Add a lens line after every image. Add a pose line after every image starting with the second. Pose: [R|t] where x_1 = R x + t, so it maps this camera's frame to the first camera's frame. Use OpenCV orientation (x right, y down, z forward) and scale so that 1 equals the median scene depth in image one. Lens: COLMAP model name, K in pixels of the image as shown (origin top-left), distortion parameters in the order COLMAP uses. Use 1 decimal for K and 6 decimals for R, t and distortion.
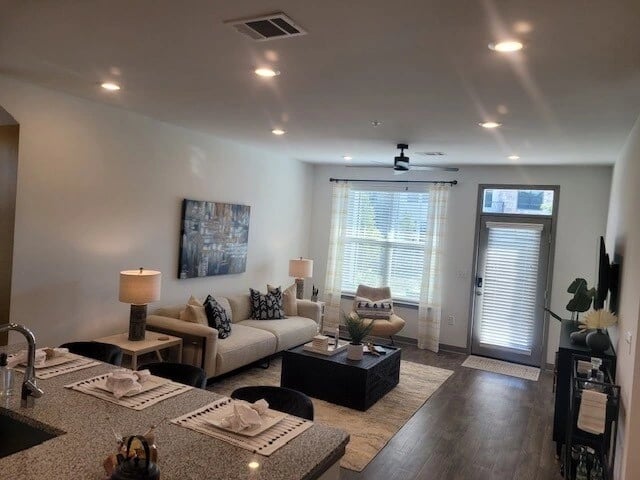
lens RADIAL K [[469.2, 0, 320.7], [0, 469.2, 247.0], [0, 0, 1]] dist [0.011702, -0.003112]
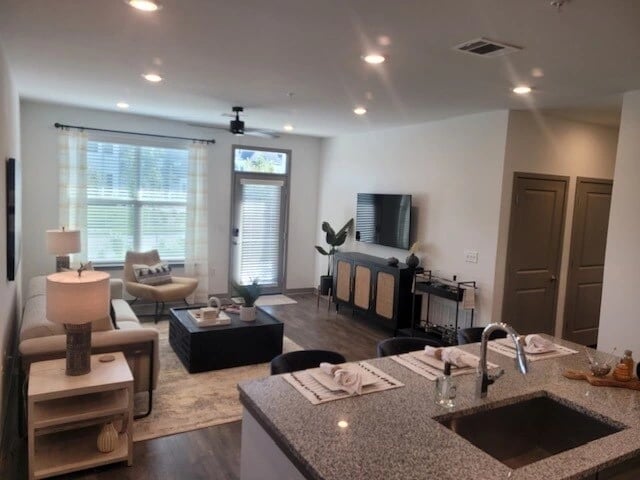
lens RADIAL K [[469.2, 0, 321.7], [0, 469.2, 233.2], [0, 0, 1]] dist [0.011702, -0.003112]
pose [[0.516511, -0.114044, 0.848652, -0.711067], [0.033874, 0.993037, 0.112830, -0.061798], [-0.855610, -0.029531, 0.516777, 0.341235]]
